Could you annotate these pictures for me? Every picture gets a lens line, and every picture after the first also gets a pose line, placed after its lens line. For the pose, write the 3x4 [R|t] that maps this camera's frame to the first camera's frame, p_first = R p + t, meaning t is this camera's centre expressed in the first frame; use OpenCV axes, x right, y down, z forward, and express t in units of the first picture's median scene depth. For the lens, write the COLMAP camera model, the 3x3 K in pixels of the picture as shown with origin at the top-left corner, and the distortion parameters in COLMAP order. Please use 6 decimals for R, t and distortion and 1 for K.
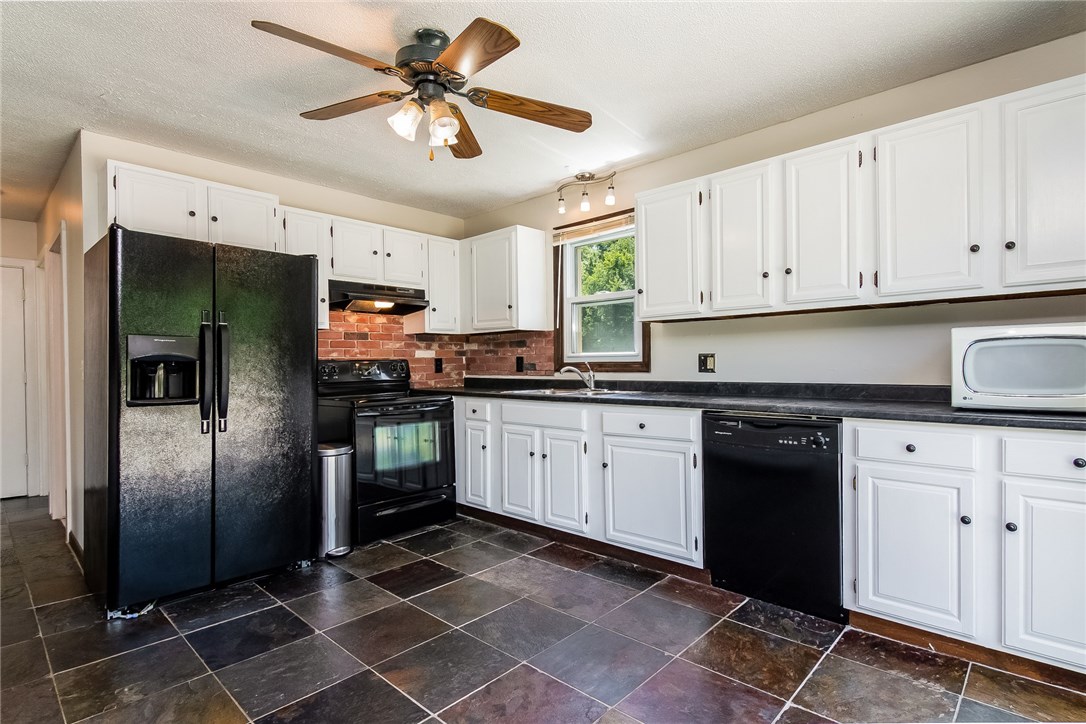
lens RADIAL K [[531.8, 0, 537.6], [0, 531.8, 368.9], [0, 0, 1]] dist [0.008375, -0.000141]
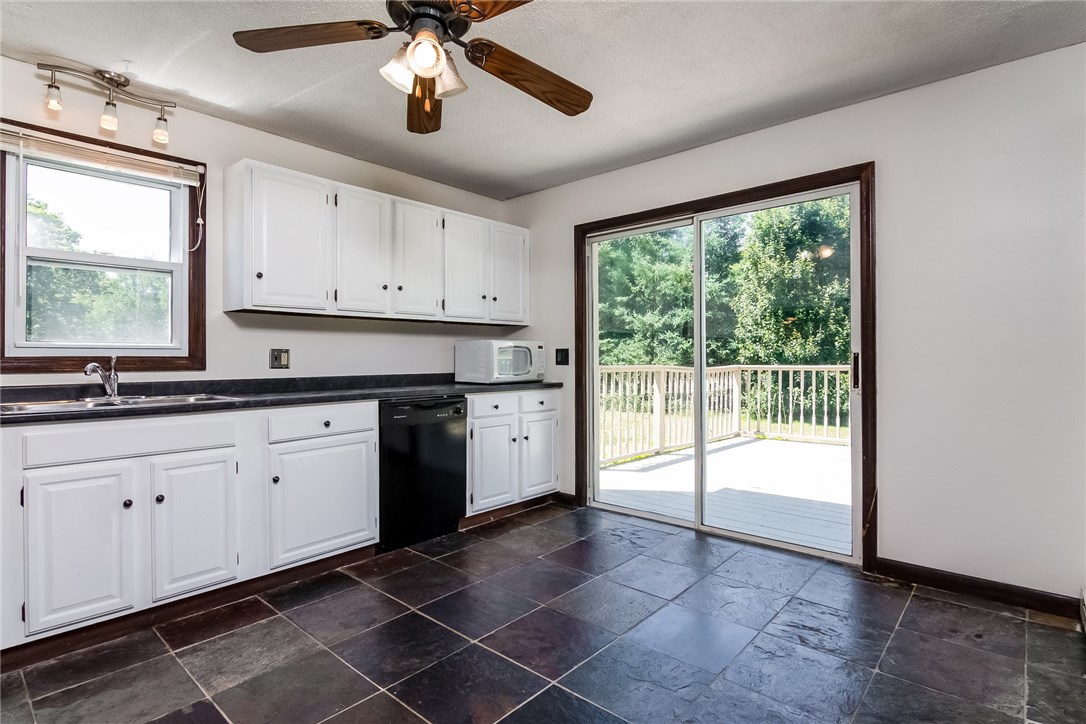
lens RADIAL K [[546.5, 0, 543.0], [0, 546.5, 362.0], [0, 0, 1]] dist [-0.016432, -0.001117]
pose [[-0.032115, 0.002157, 0.999482, -0.680496], [0.013674, 0.999905, -0.001719, 0.003274], [-0.999391, 0.013611, -0.032142, 0.553780]]
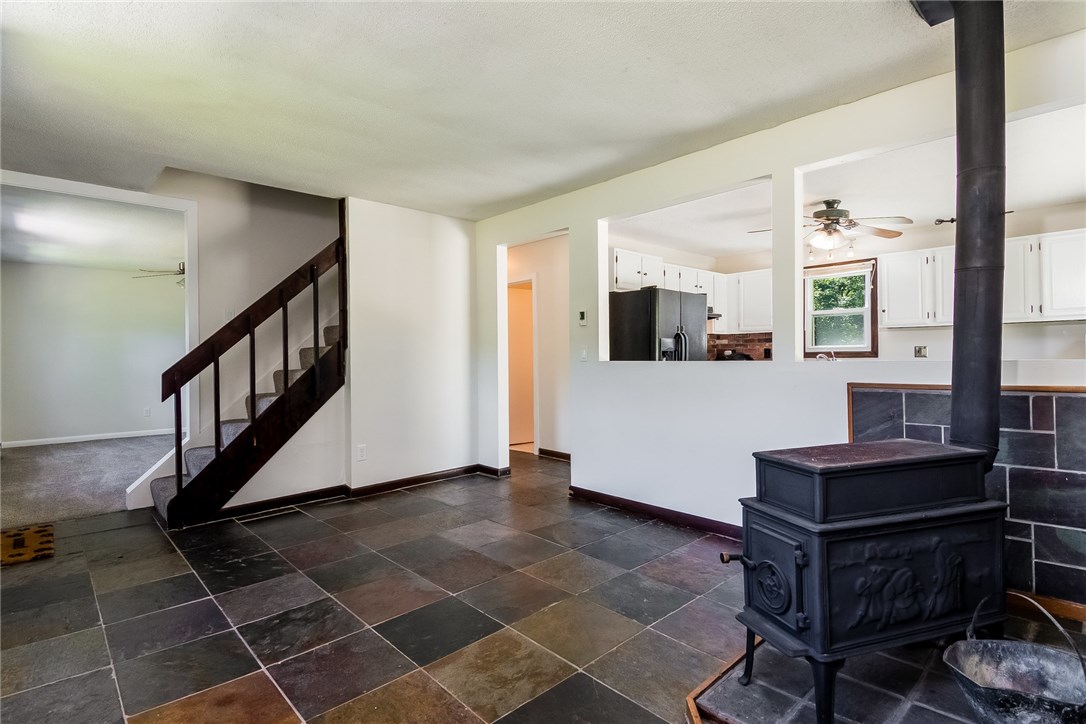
lens RADIAL K [[532.9, 0, 543.7], [0, 532.9, 358.4], [0, 0, 1]] dist [-0.002331, -0.001198]
pose [[0.998647, -0.004165, -0.051827, -0.809841], [0.003906, 0.999979, -0.005092, 0.015133], [0.051847, 0.004883, 0.998643, -0.781601]]
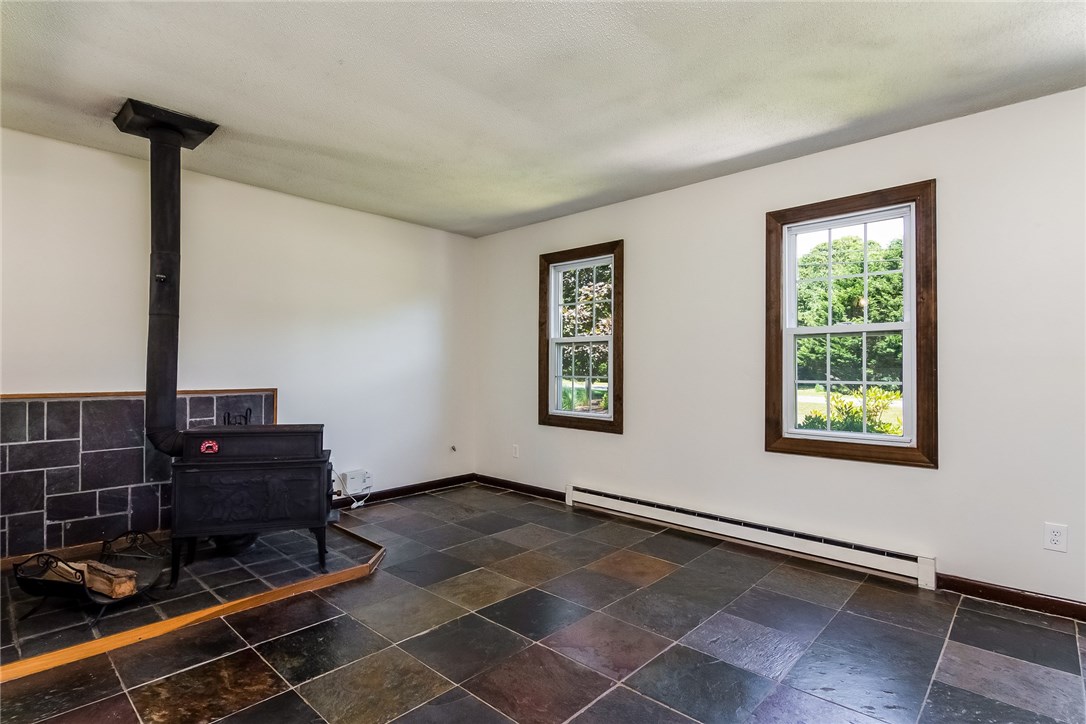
lens RADIAL K [[537.0, 0, 543.0], [0, 537.0, 362.0], [0, 0, 1]] dist [0.001914, -0.000134]
pose [[-0.999907, 0.004199, -0.012951, -0.983640], [0.004254, 0.999982, -0.004209, 0.000593], [0.012933, -0.004263, -0.999907, 0.659698]]
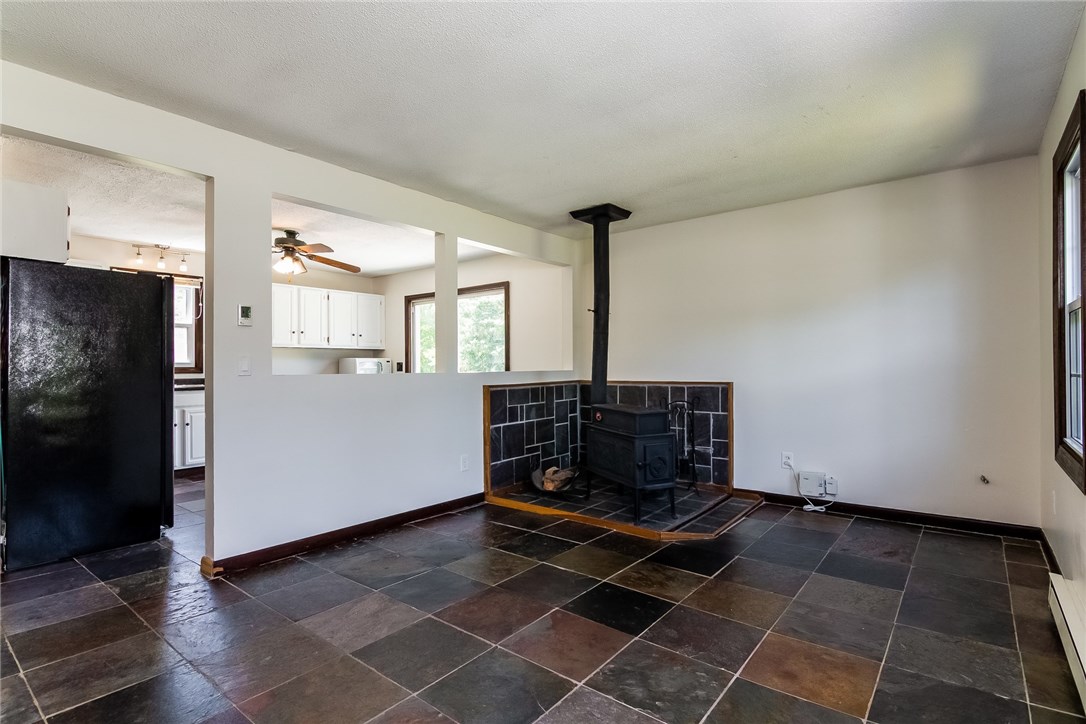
lens RADIAL K [[531.8, 0, 537.6], [0, 531.8, 368.9], [0, 0, 1]] dist [0.008375, -0.000141]
pose [[-0.083828, 0.004249, 0.996471, -1.734542], [0.014387, 0.999892, -0.003053, 0.013879], [-0.996376, 0.014080, -0.083880, 0.067022]]
